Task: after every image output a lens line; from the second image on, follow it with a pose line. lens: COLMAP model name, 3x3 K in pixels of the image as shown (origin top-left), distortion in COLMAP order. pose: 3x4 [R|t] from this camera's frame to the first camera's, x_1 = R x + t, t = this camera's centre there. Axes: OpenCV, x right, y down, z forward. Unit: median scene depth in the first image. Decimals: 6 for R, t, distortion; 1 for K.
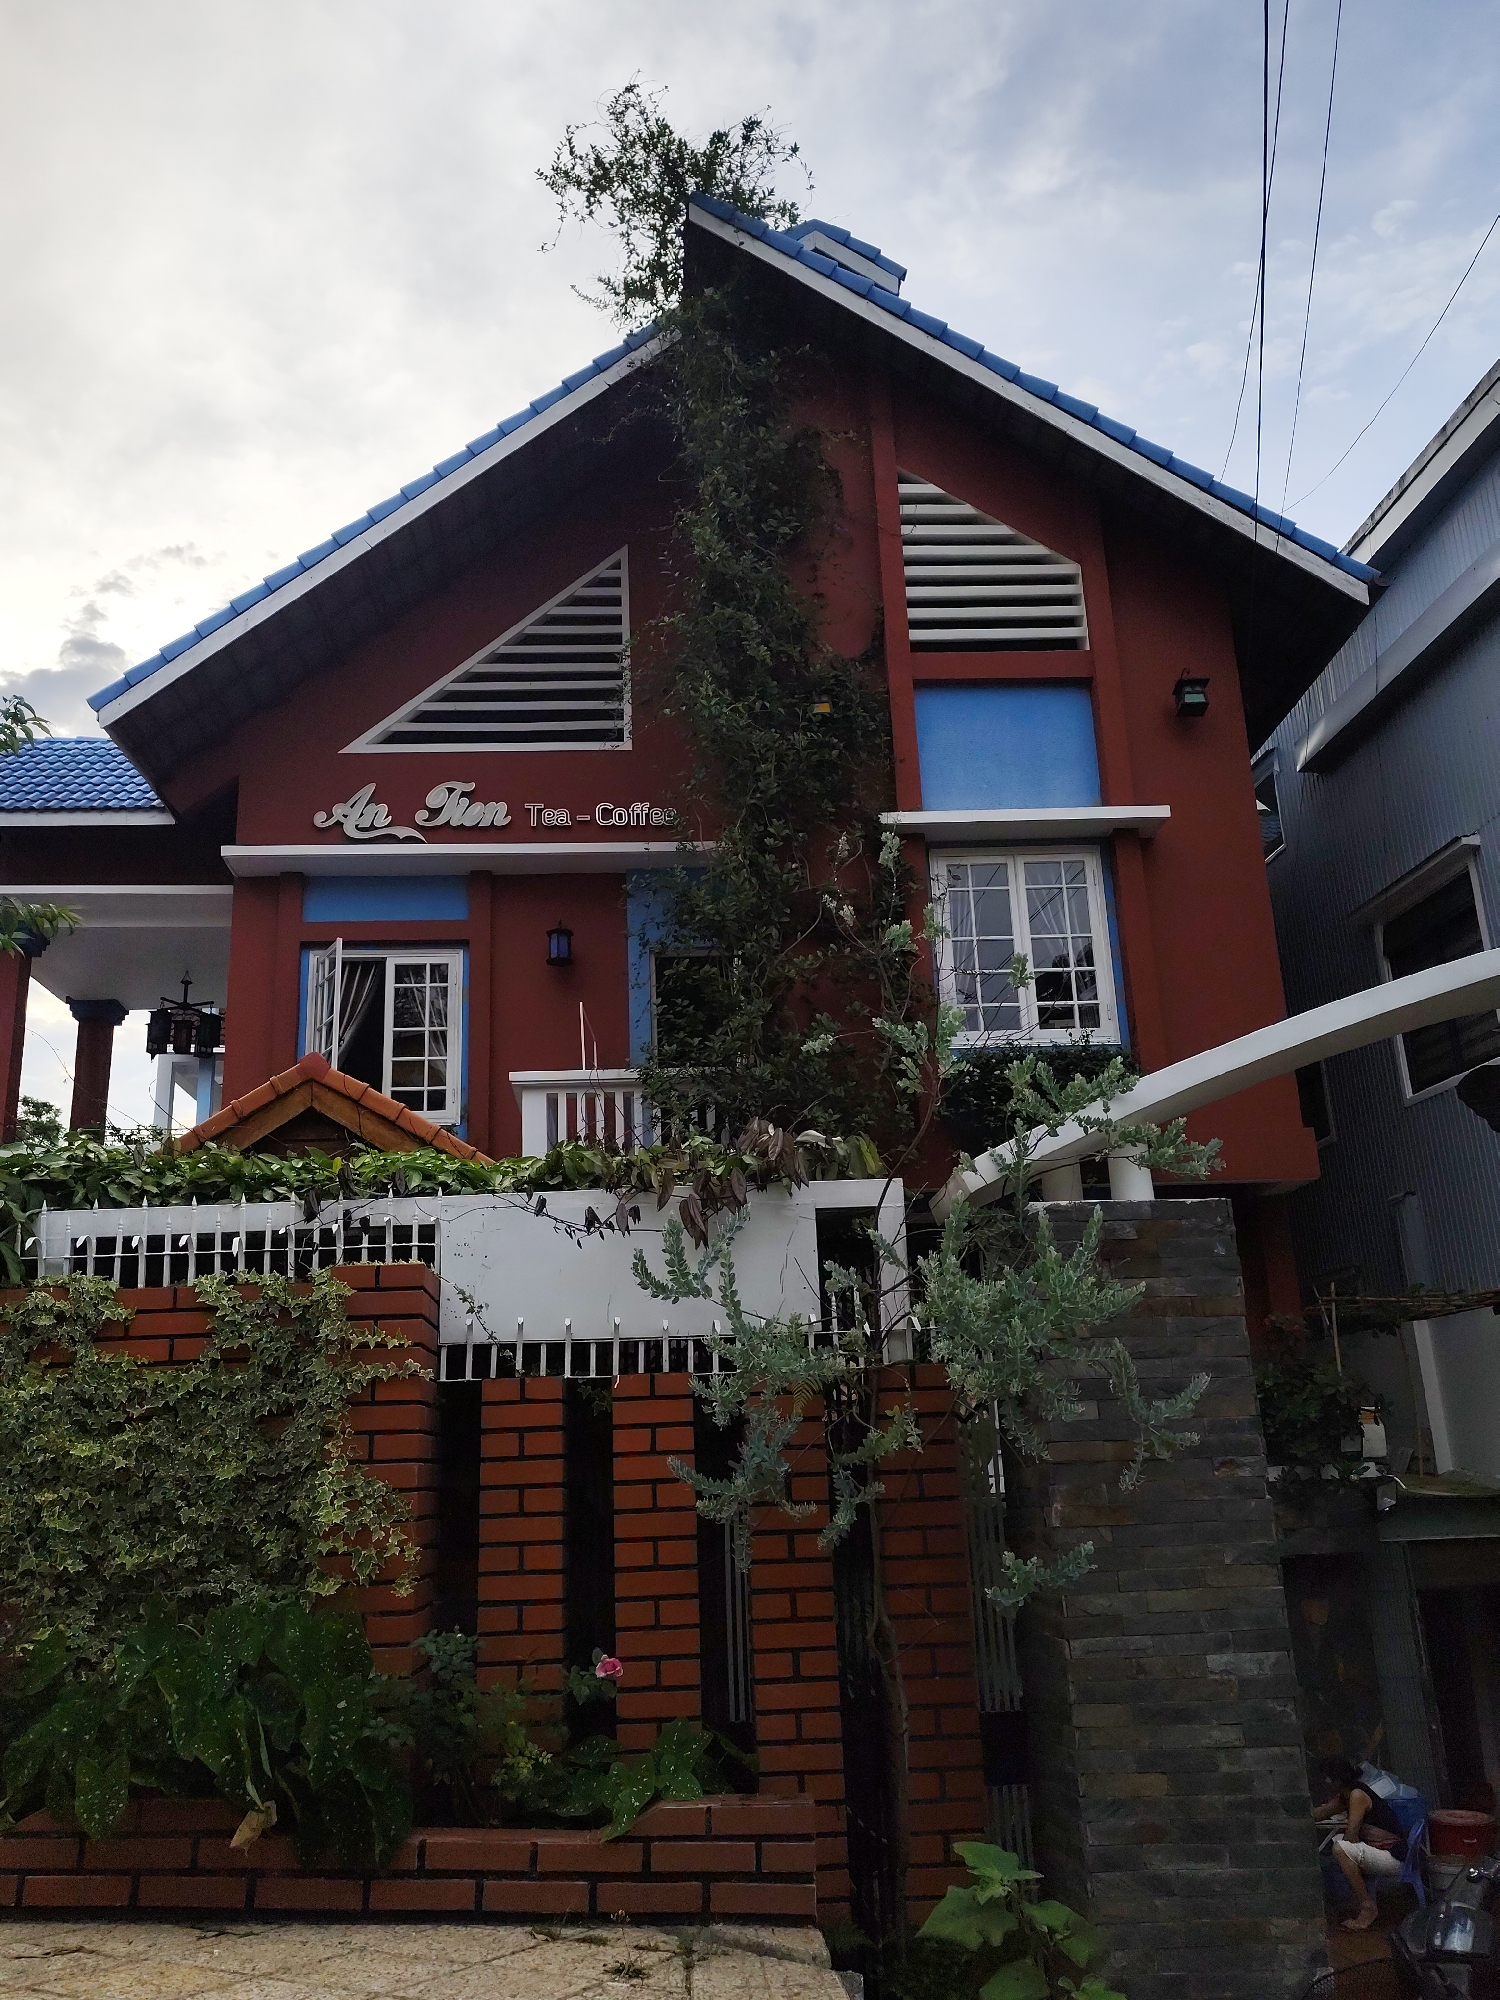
lens RADIAL K [[1585.9, 0, 750.0], [0, 1585.9, 1000.0], [0, 0, 1]] dist [0.070300, -0.088618]
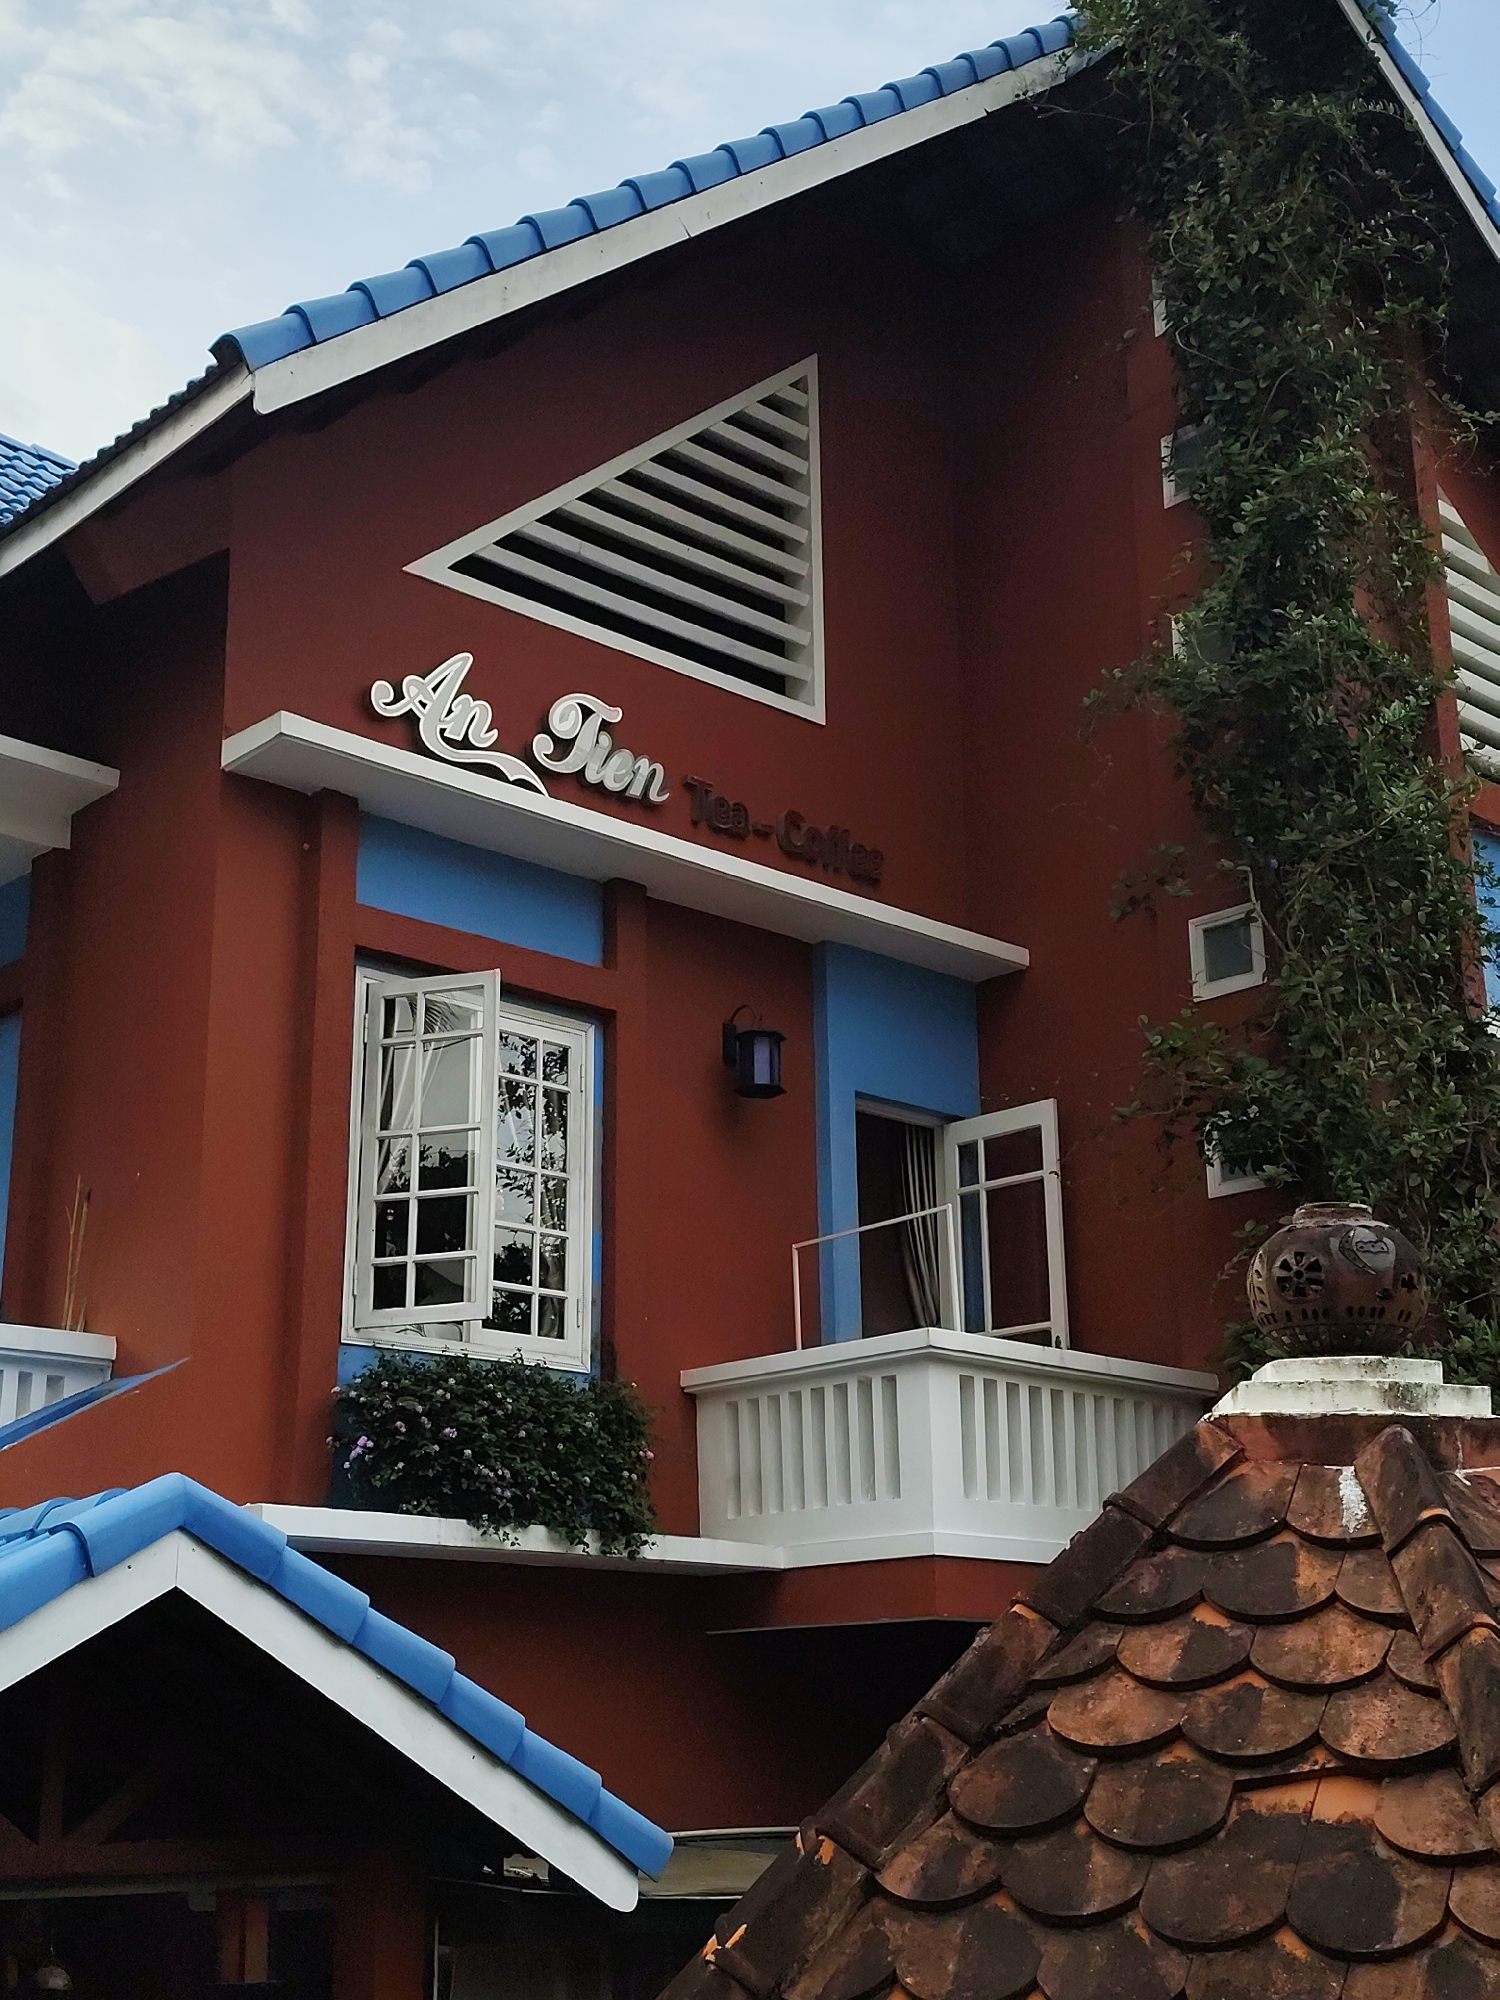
lens RADIAL K [[2534.5, 0, 748.4], [0, 2534.5, 1004.9], [0, 0, 1]] dist [0.146987, -0.424545]
pose [[0.761732, 0.216466, 0.610662, -0.717965], [-0.207837, 0.974363, -0.086137, 0.024500], [-0.613652, -0.061305, 0.787193, 0.352638]]
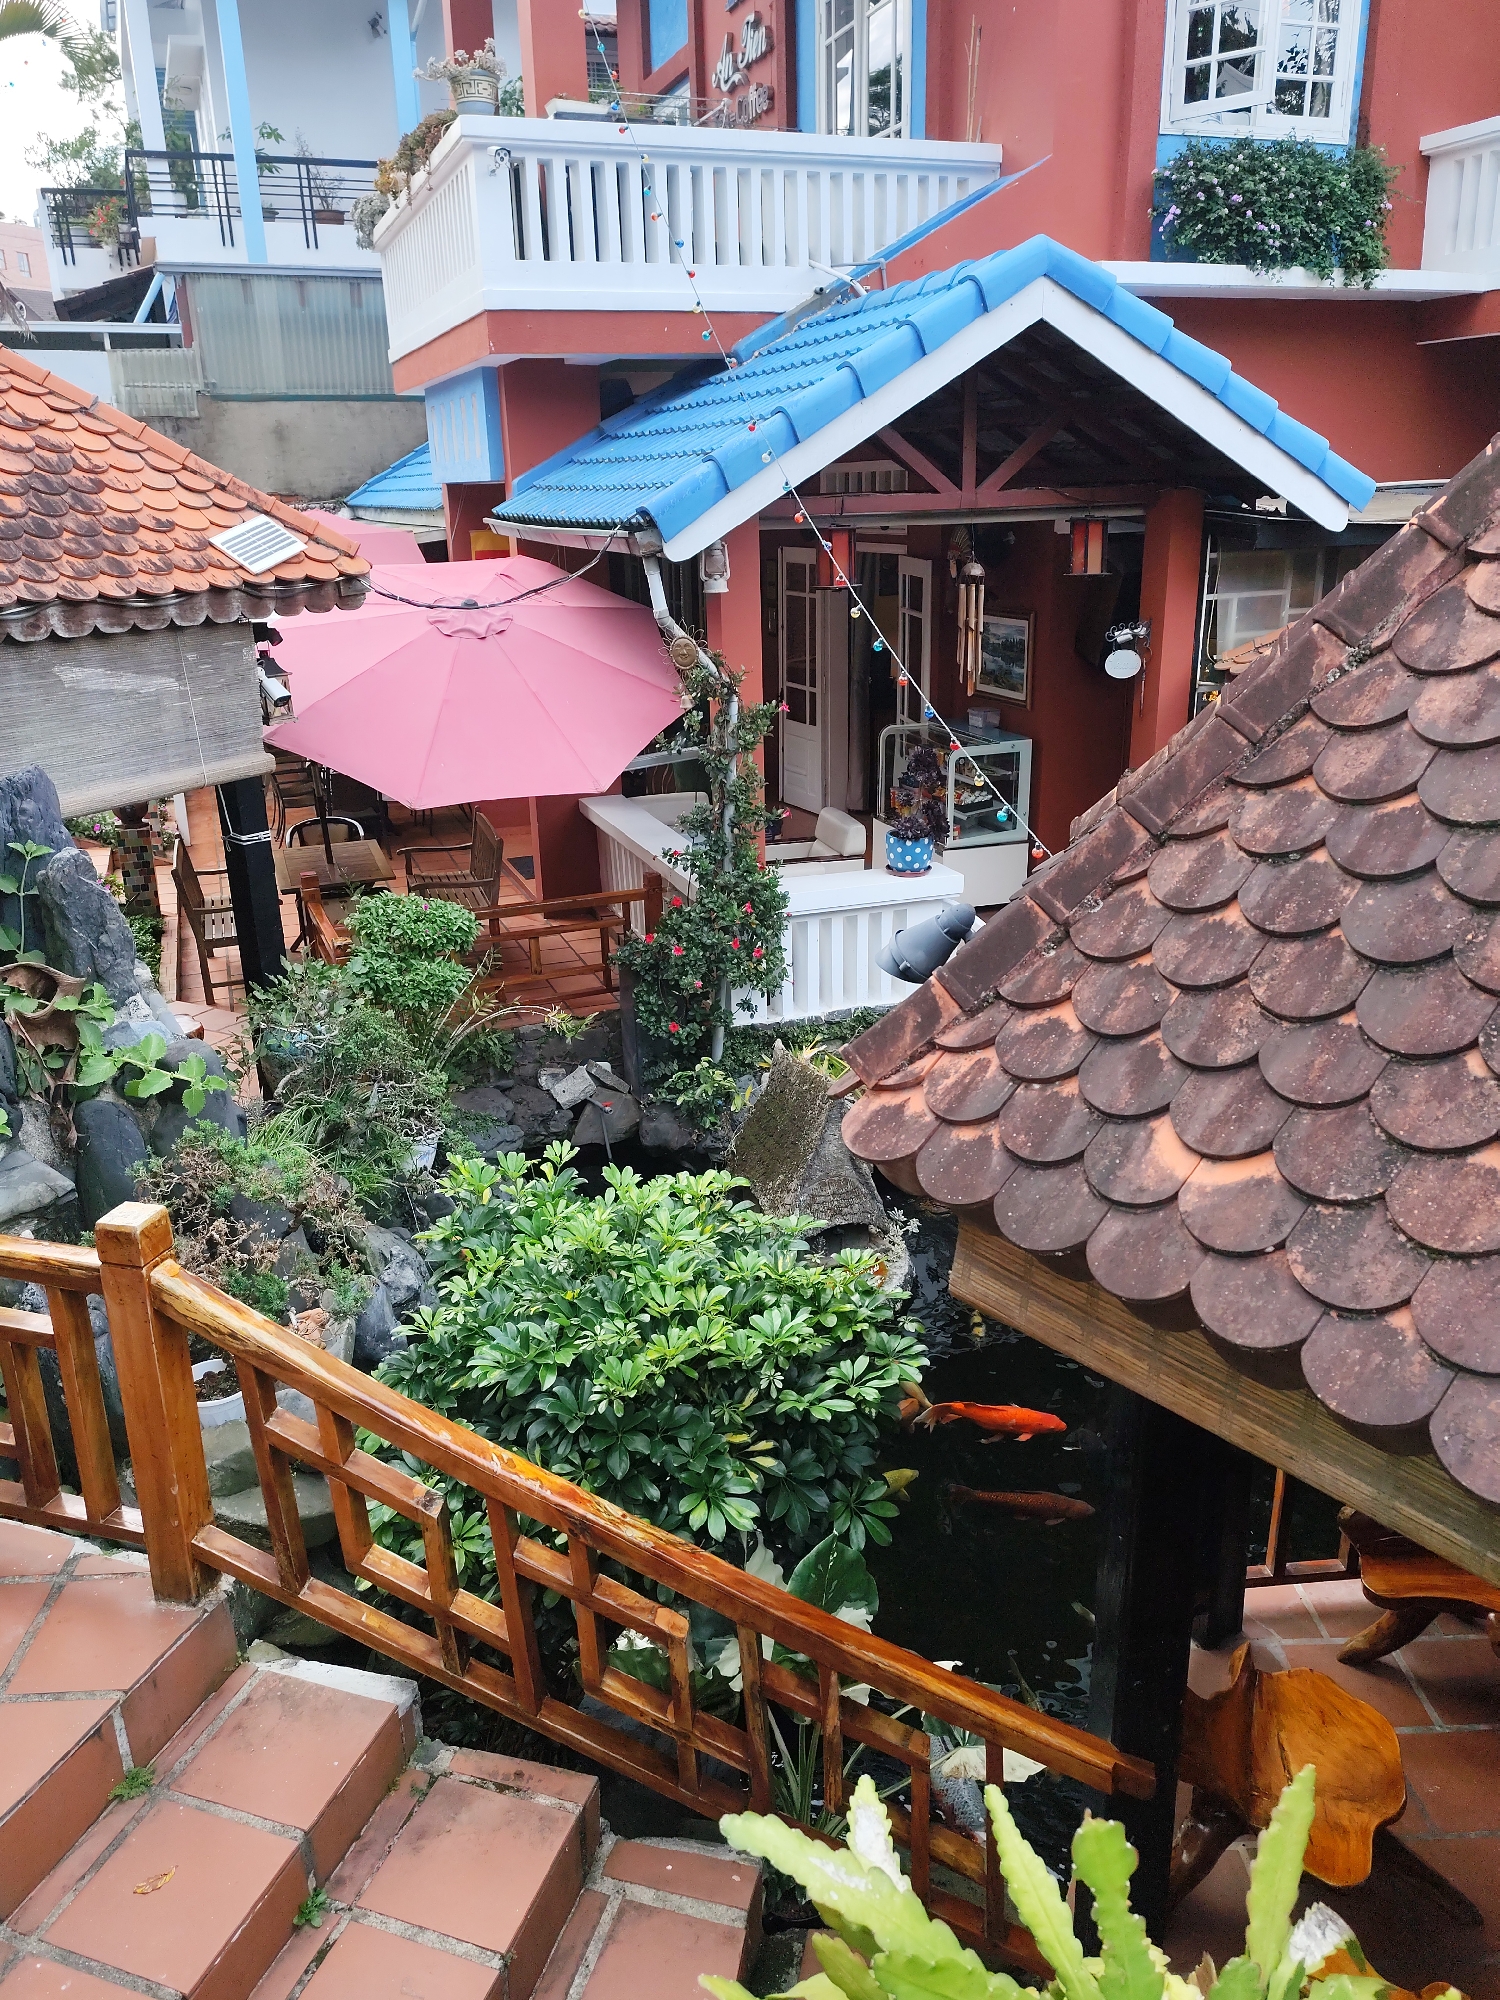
lens RADIAL K [[1486.1, 0, 750.0], [0, 1486.1, 1000.0], [0, 0, 1]] dist [0.070289, -0.068095]
pose [[0.953999, -0.082491, 0.288237, -0.697428], [-0.100041, 0.818713, 0.565421, 0.039982], [-0.282626, -0.568247, 0.772799, 0.377046]]
